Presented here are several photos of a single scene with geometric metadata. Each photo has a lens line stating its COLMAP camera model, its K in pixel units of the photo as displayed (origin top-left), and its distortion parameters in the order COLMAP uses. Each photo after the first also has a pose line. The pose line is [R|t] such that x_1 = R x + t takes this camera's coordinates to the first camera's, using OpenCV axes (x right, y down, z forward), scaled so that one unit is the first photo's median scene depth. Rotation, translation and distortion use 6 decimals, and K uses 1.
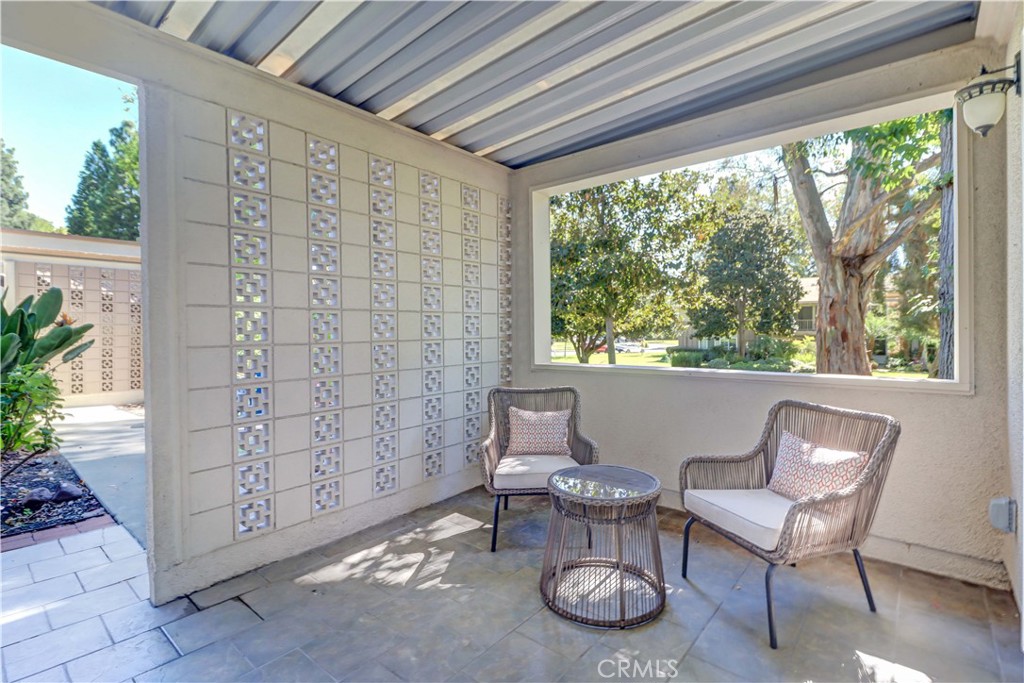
lens RADIAL K [[478.2, 0, 517.9], [0, 478.2, 343.2], [0, 0, 1]] dist [0.015905, -0.000802]
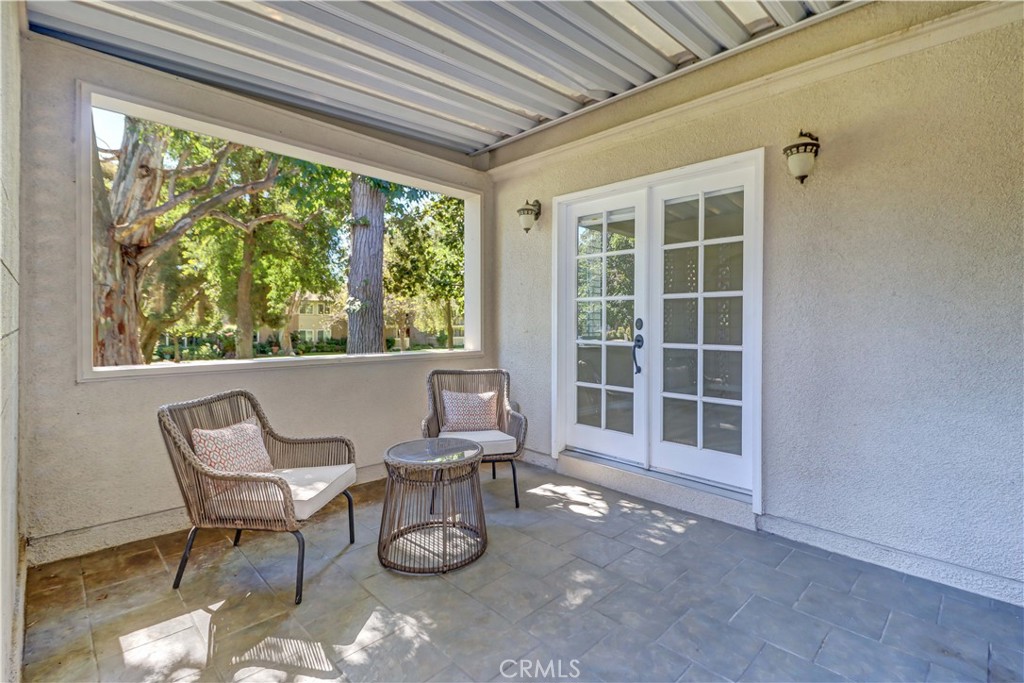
lens RADIAL K [[478.2, 0, 517.9], [0, 478.2, 343.2], [0, 0, 1]] dist [0.015905, -0.000802]
pose [[0.101545, -0.040223, 0.994018, -0.189339], [0.023943, 0.998992, 0.037978, -0.002387], [-0.994543, 0.019943, 0.102405, 0.135636]]
